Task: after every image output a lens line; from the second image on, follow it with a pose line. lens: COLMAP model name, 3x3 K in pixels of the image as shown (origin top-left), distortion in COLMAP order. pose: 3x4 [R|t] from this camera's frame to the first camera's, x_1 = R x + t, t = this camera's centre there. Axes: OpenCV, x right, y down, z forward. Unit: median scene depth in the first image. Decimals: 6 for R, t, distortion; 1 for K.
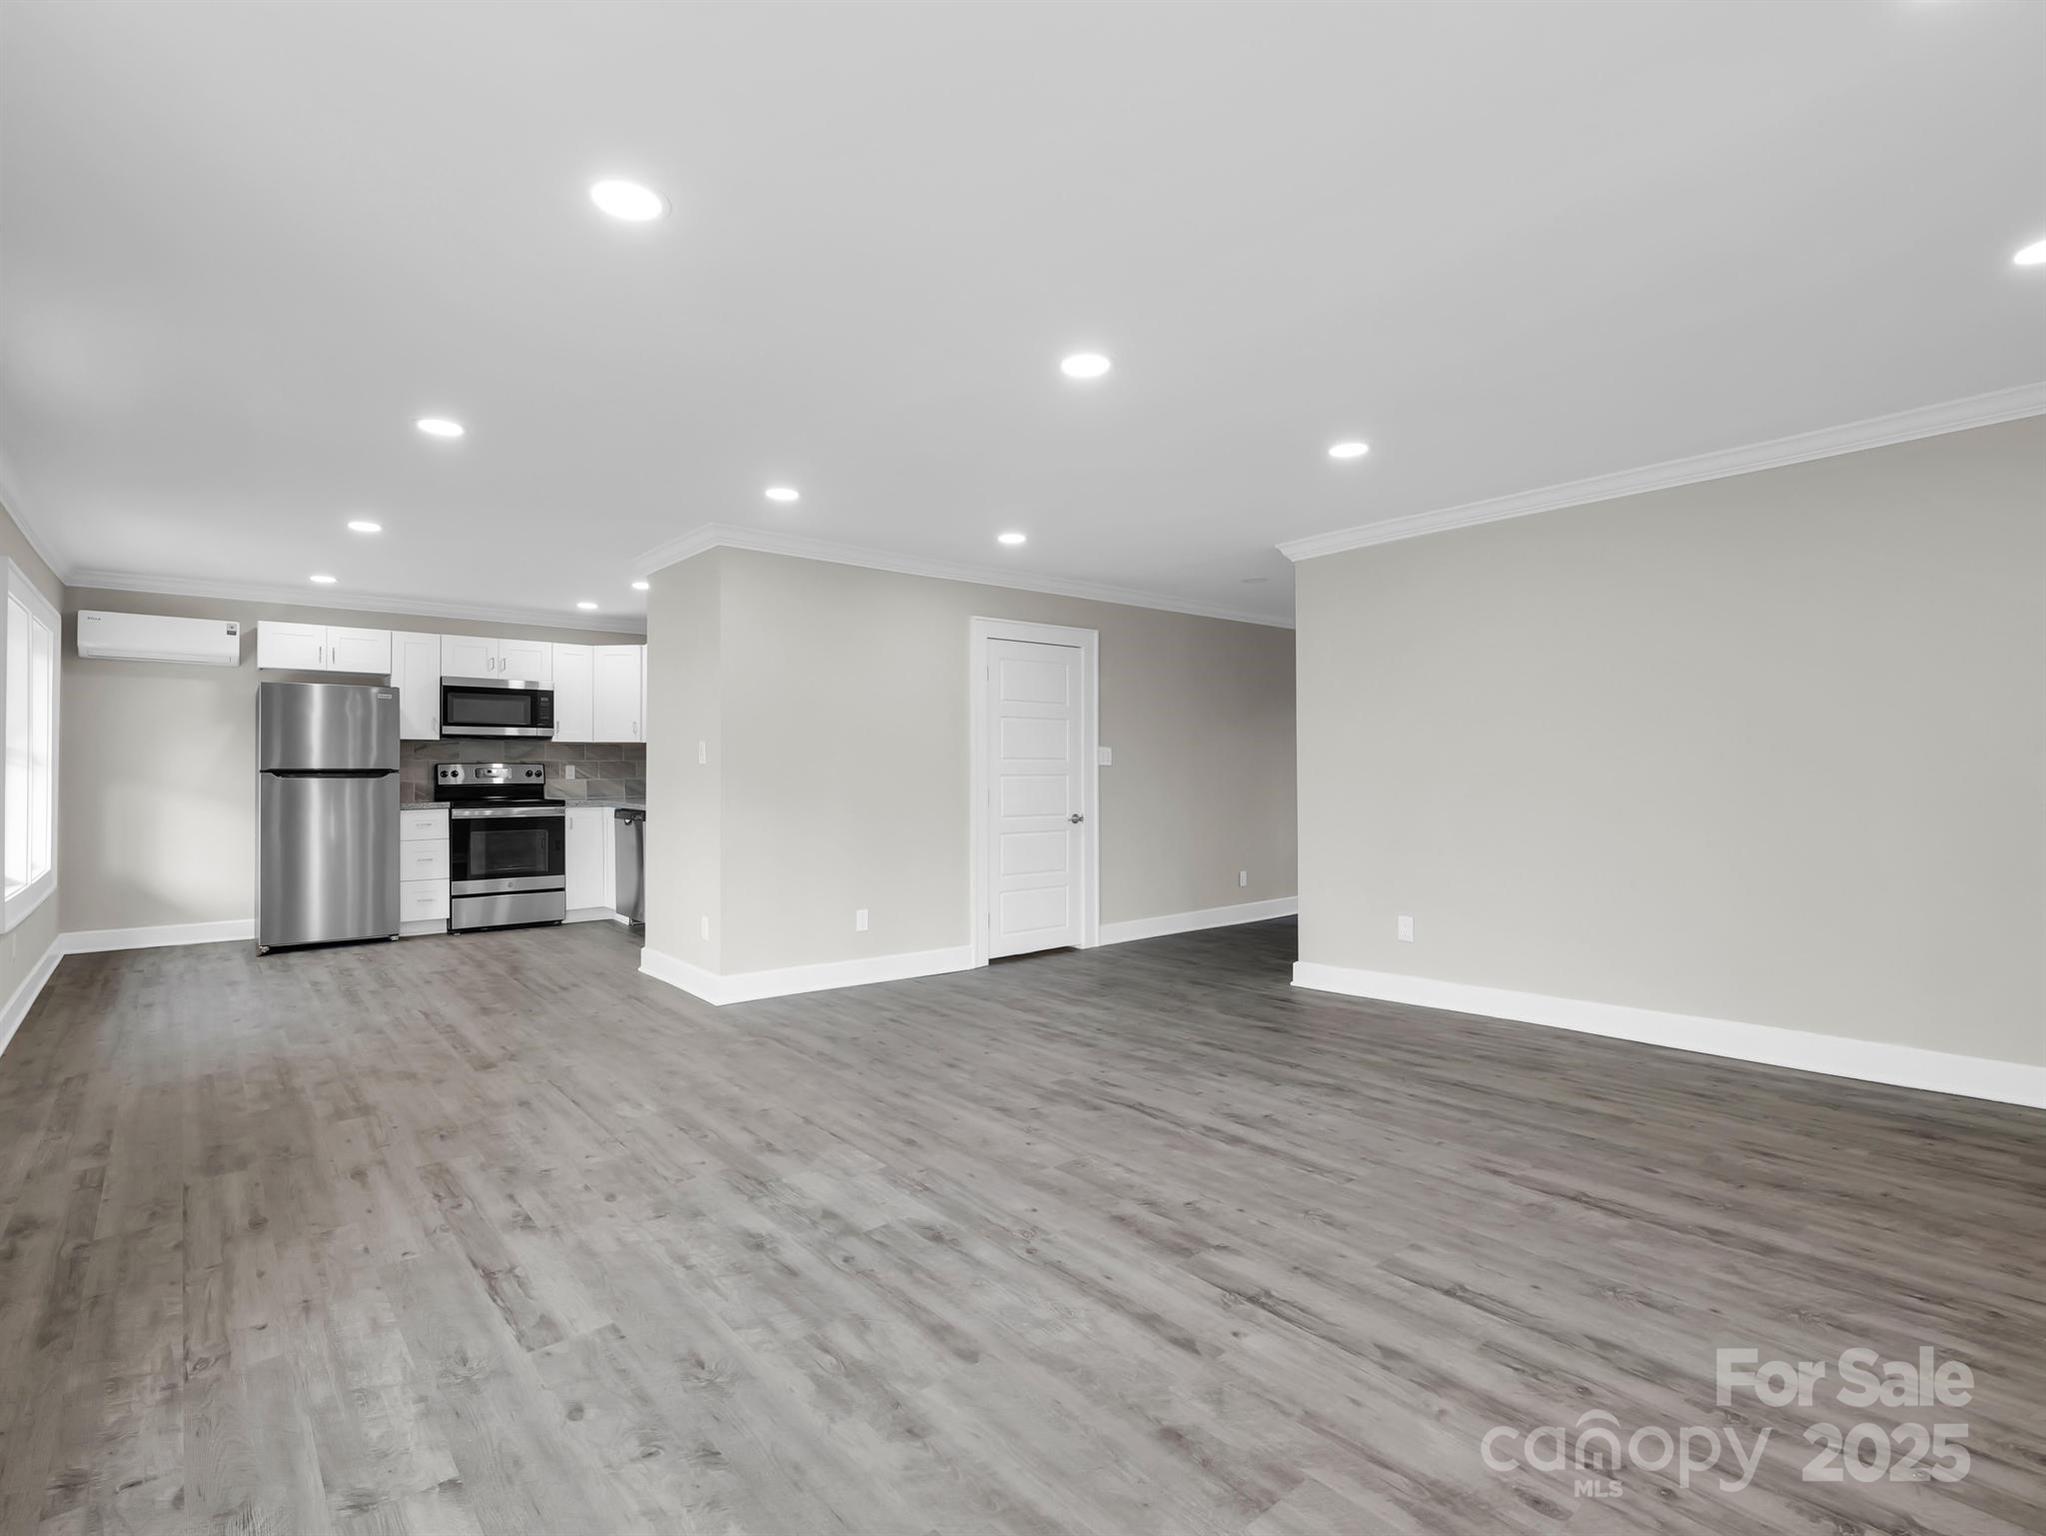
lens RADIAL K [[1009.6, 0, 1022.9], [0, 1009.6, 768.0], [0, 0, 1]] dist [-0.015147, -0.002669]
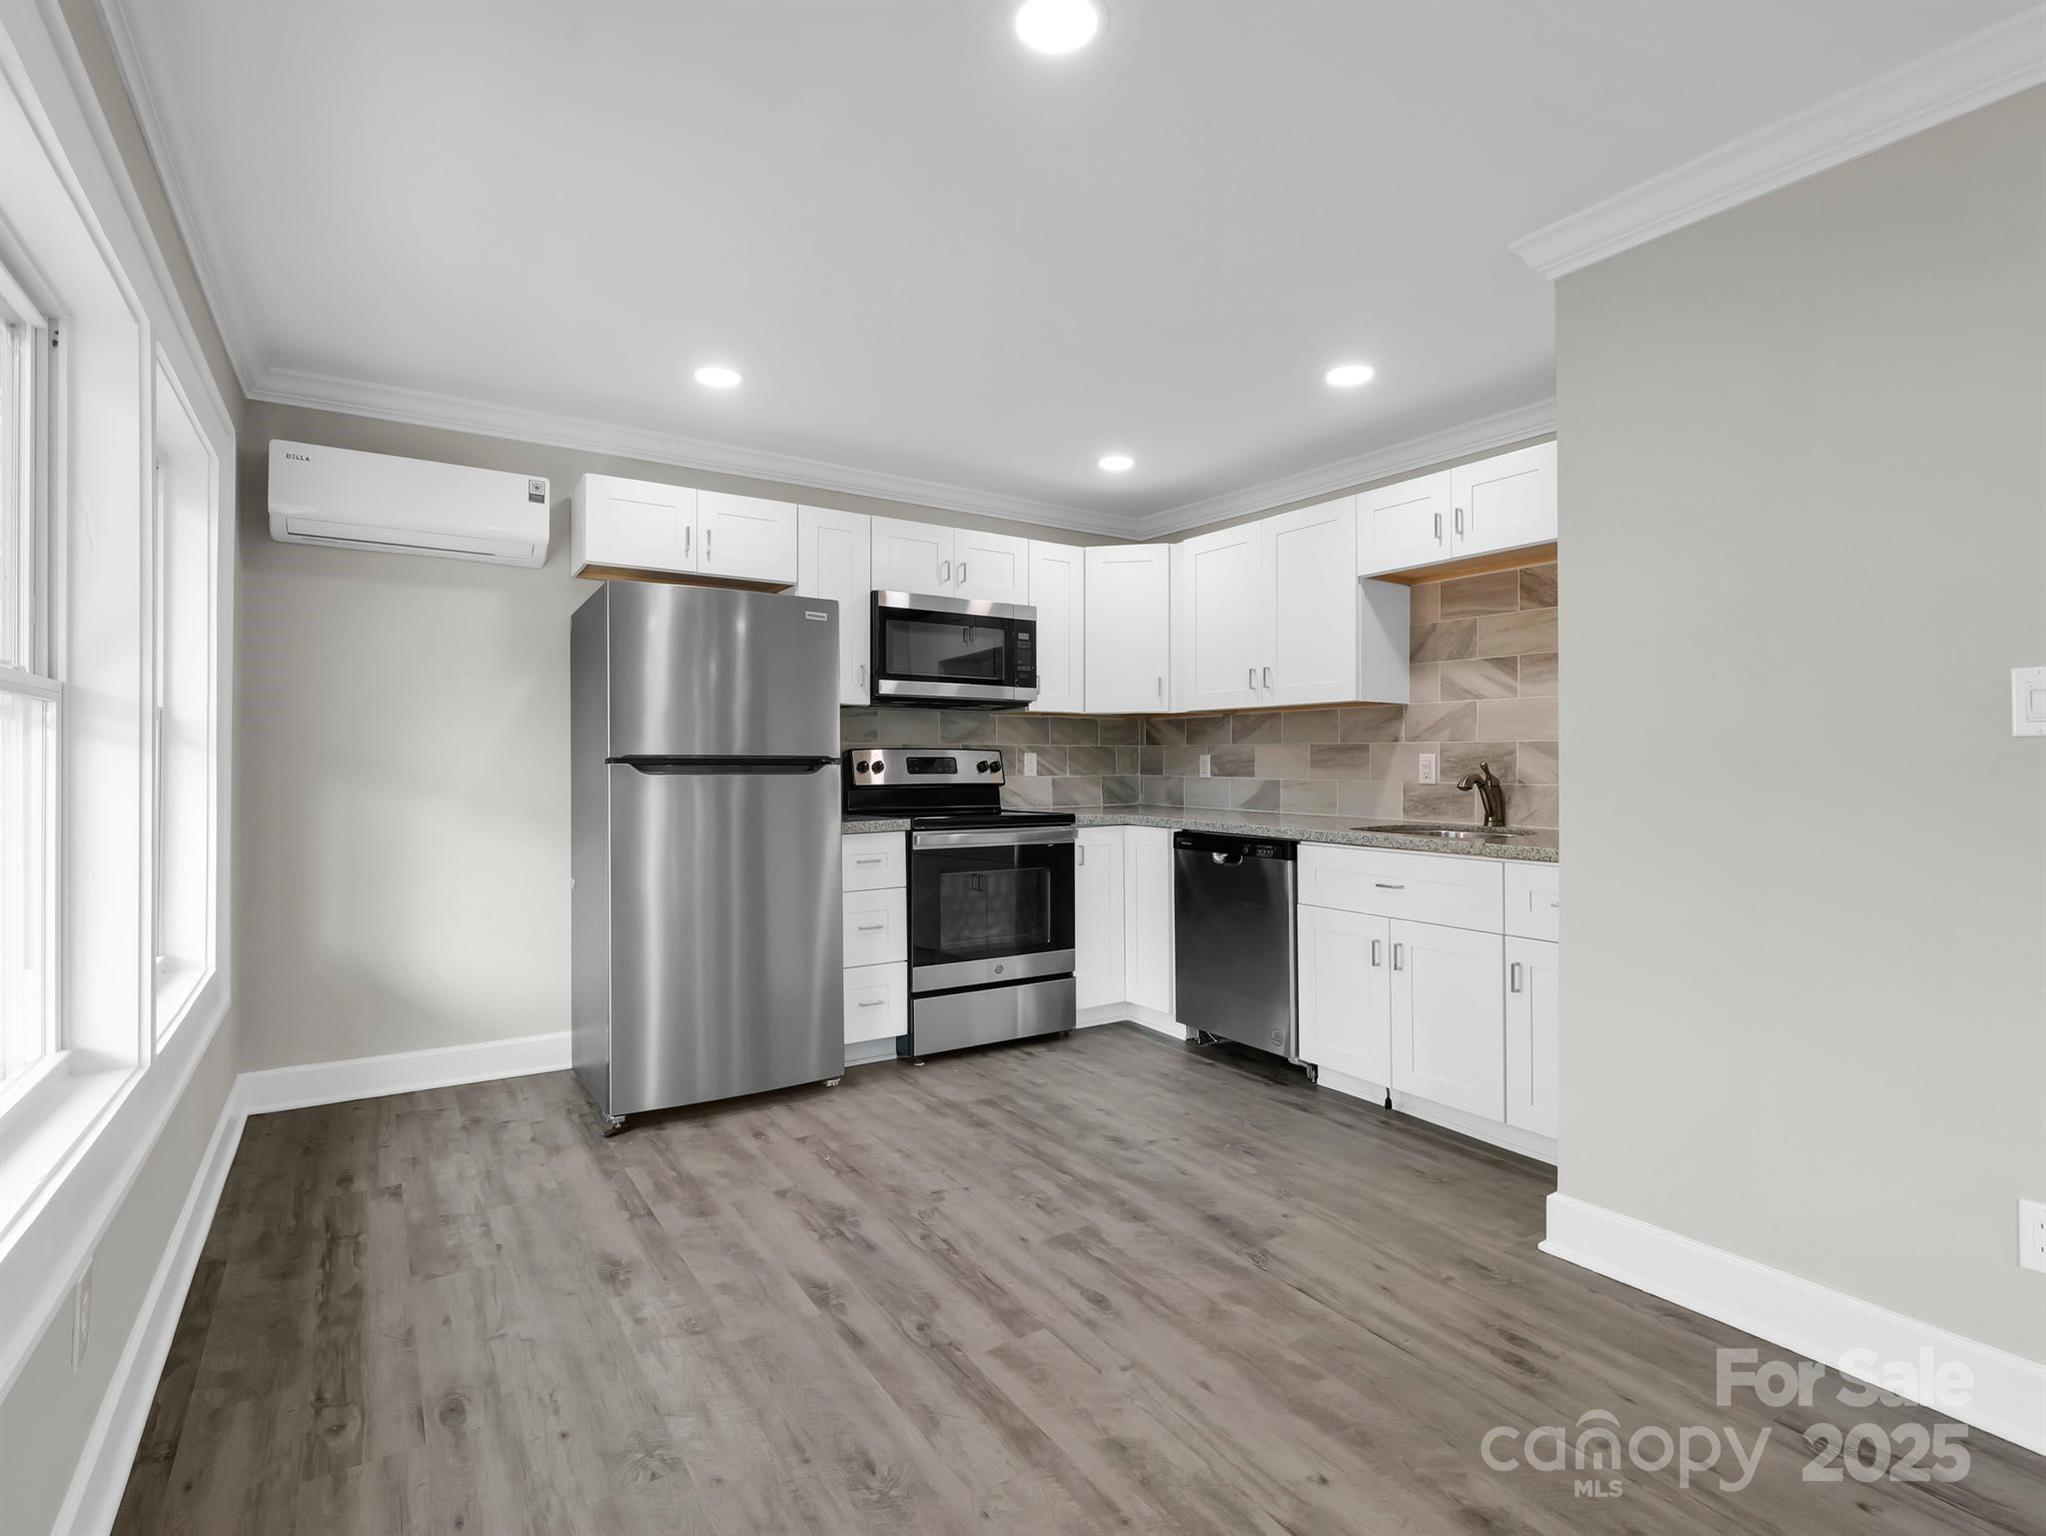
lens RADIAL K [[1009.6, 0, 1010.5], [0, 1009.6, 770.3], [0, 0, 1]] dist [-0.015147, -0.002669]
pose [[0.993654, 0.000789, -0.112480, -0.241484], [-0.000400, 0.999994, 0.003474, 0.003316], [0.112482, -0.003407, 0.993648, 0.249720]]
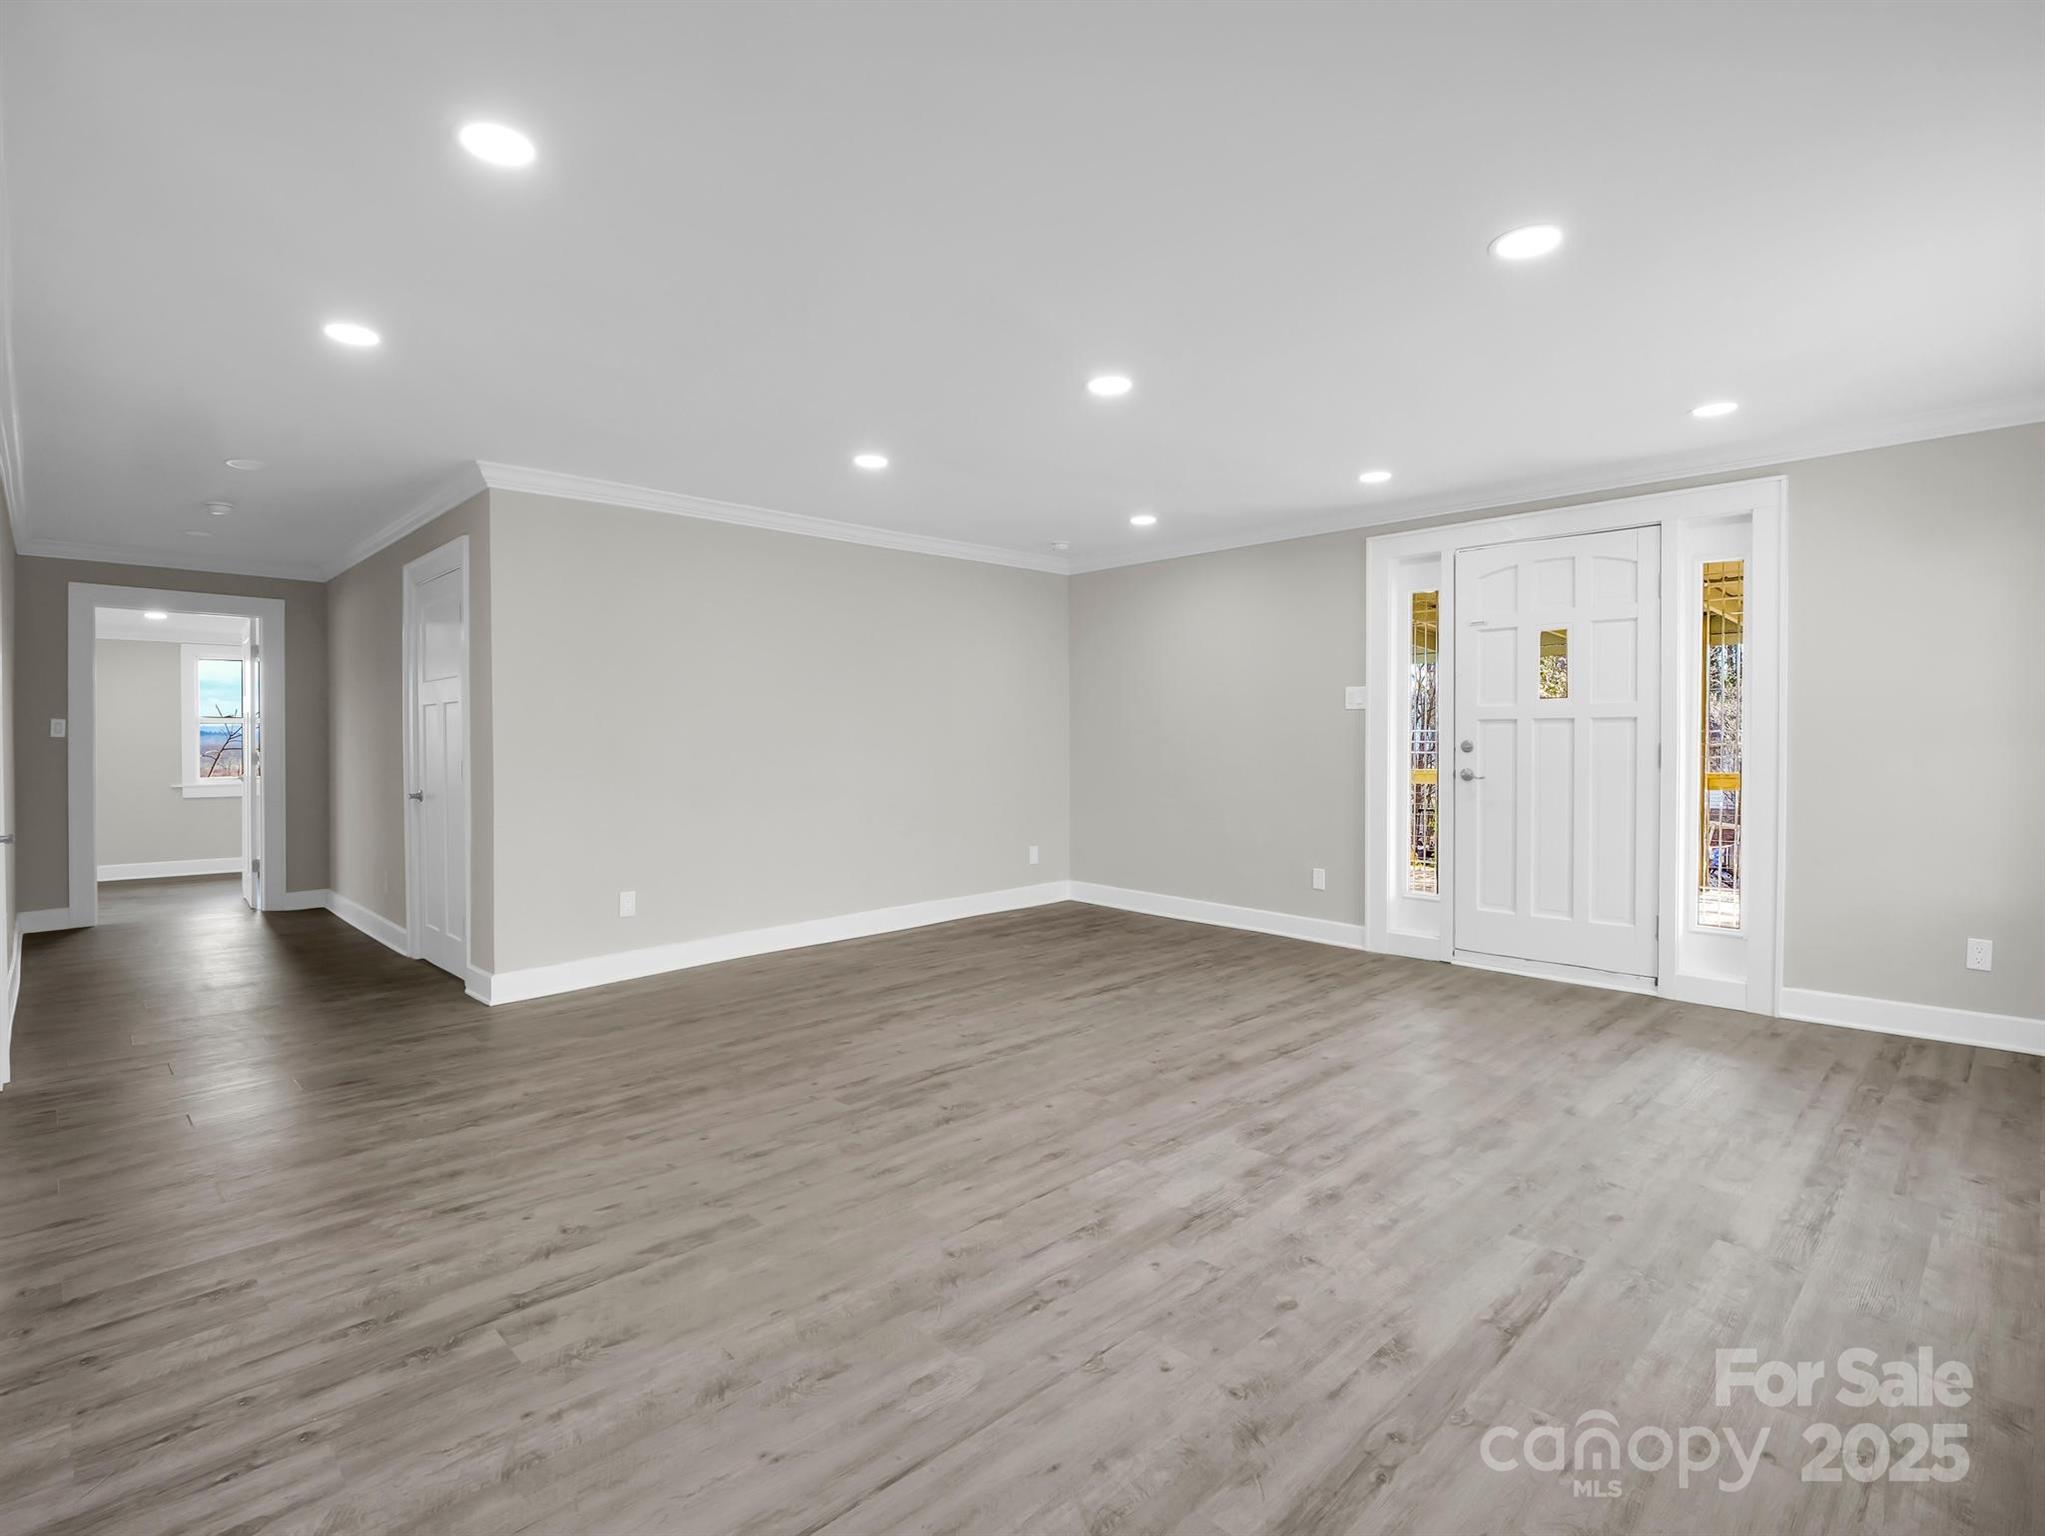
lens RADIAL K [[1009.1, 0, 1032.5], [0, 1009.1, 740.3], [0, 0, 1]] dist [-0.015147, -0.002669]
pose [[-0.074947, 0.003115, 0.997183, -1.479525], [0.001035, 0.999995, -0.003046, 0.012984], [-0.997187, 0.000804, -0.074950, 1.614137]]
